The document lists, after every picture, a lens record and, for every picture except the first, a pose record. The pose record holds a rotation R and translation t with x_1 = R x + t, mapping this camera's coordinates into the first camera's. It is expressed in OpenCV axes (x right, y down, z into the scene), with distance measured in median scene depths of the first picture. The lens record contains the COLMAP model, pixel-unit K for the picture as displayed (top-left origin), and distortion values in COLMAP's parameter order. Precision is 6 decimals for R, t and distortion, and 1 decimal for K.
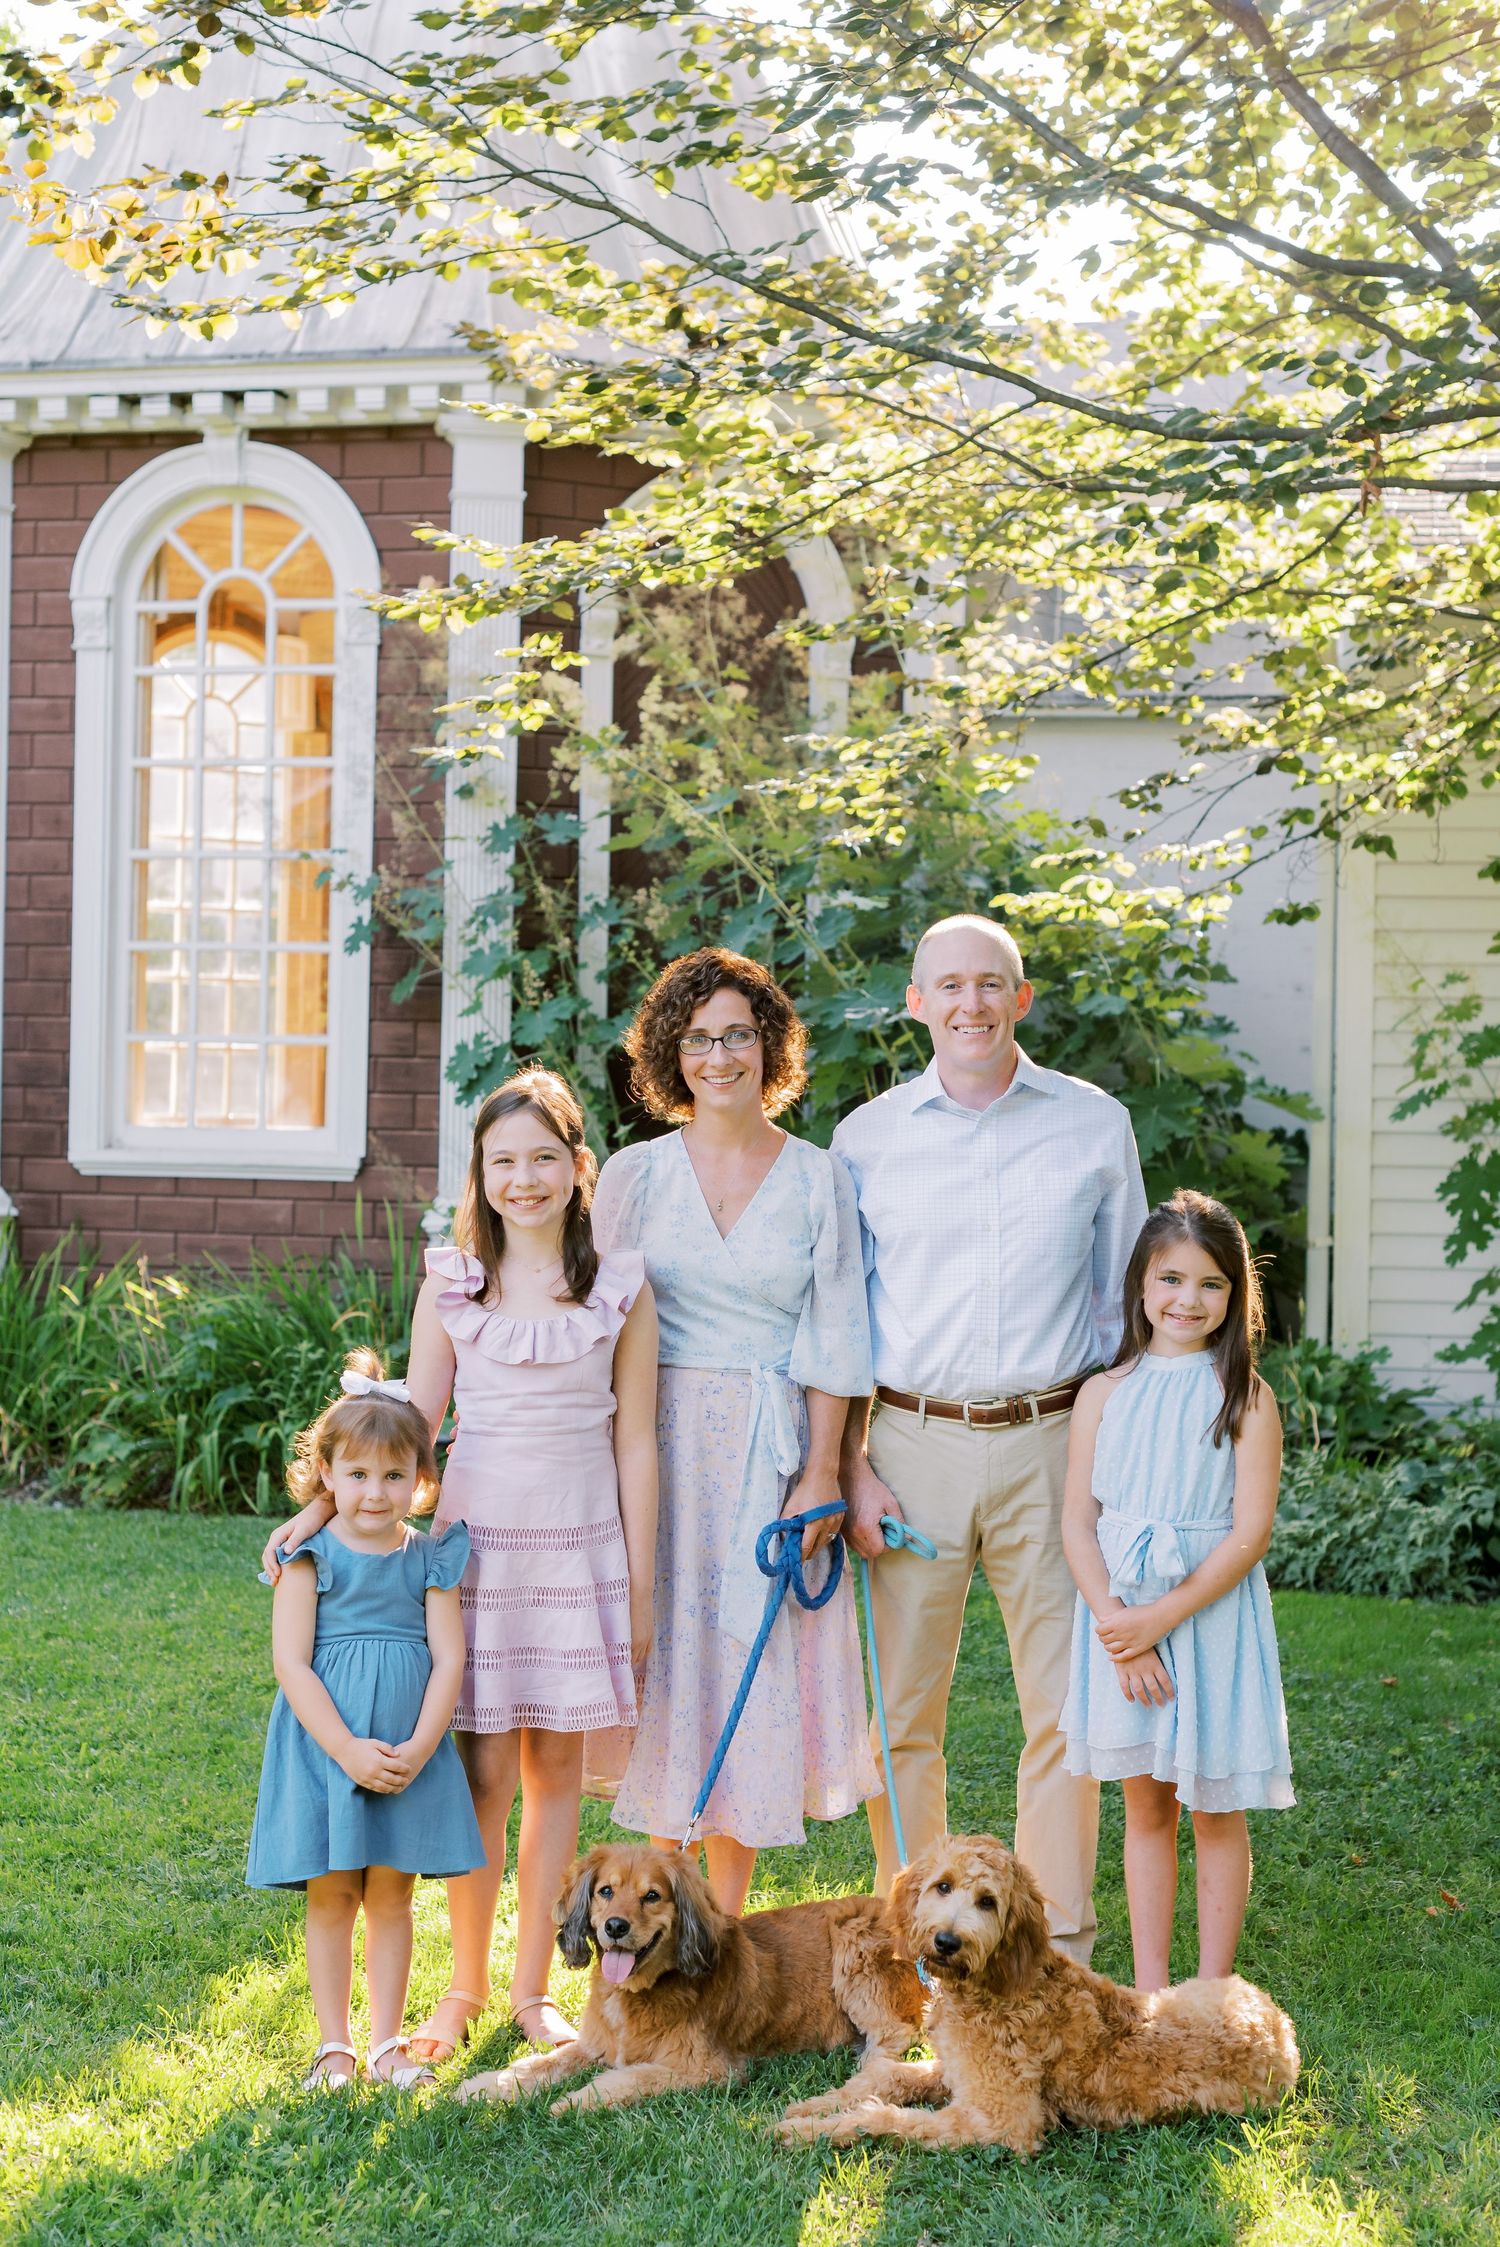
lens RADIAL K [[3421.8, 0, 750.0], [0, 3421.8, 1123.5], [0, 0, 1]] dist [0.000876, 0.006258]
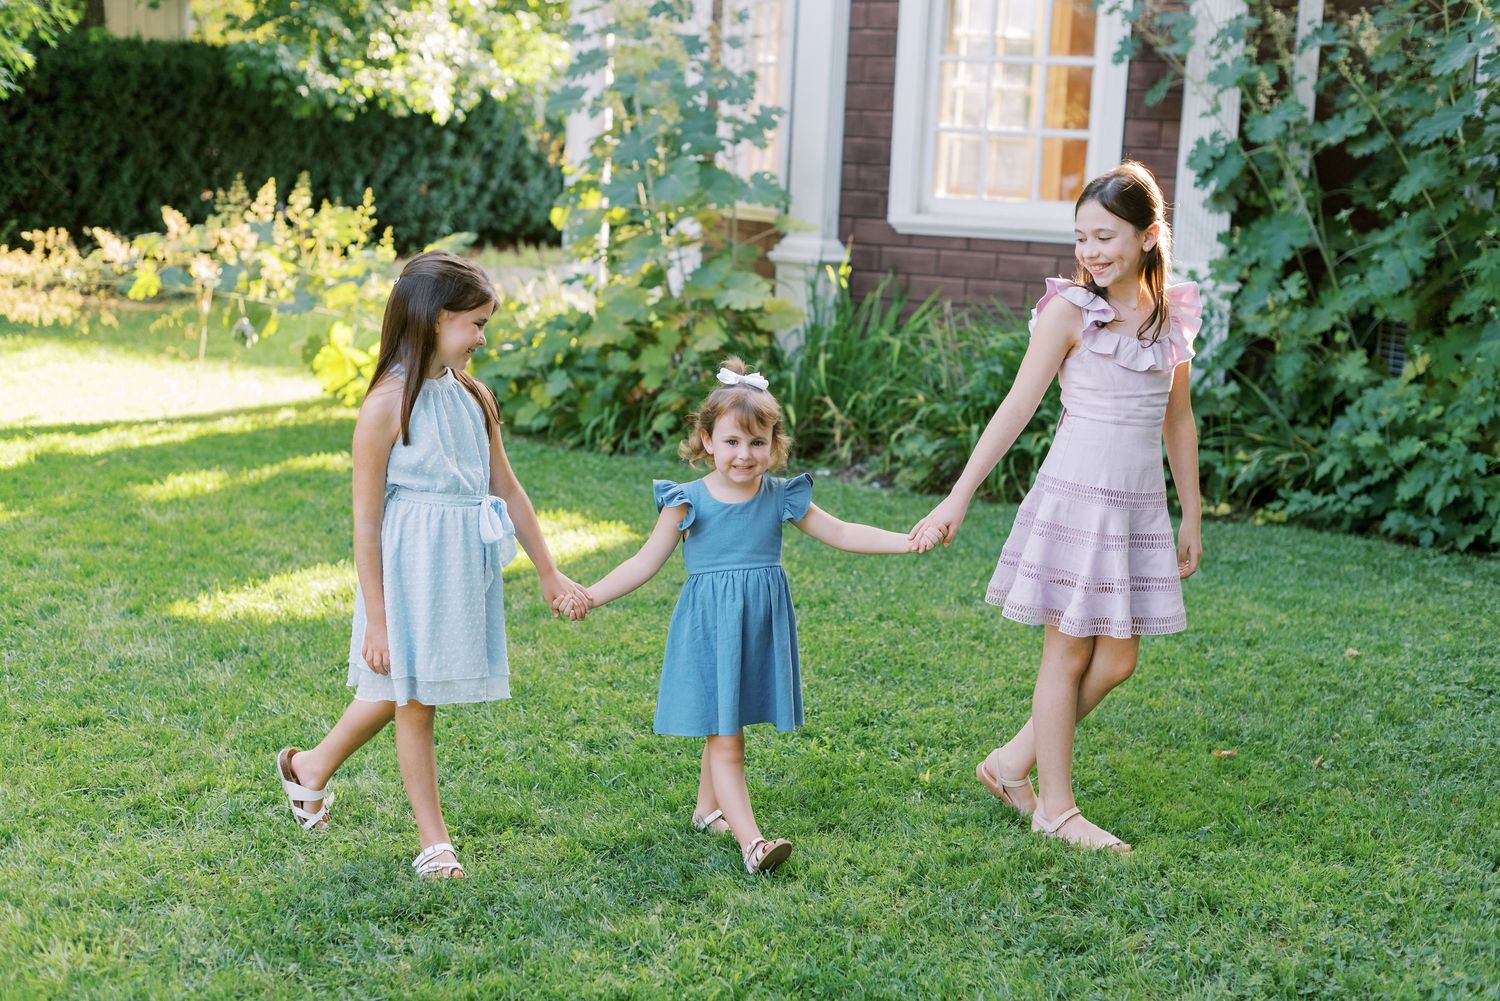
lens RADIAL K [[2155.1, 0, 750.0], [0, 2155.1, 500.5], [0, 0, 1]] dist [-0.005592, 0.061360]
pose [[0.969971, 0.061442, -0.235332, -0.051347], [-0.027260, 0.988932, 0.145841, -0.002957], [0.241689, -0.135046, 0.960911, 0.180102]]
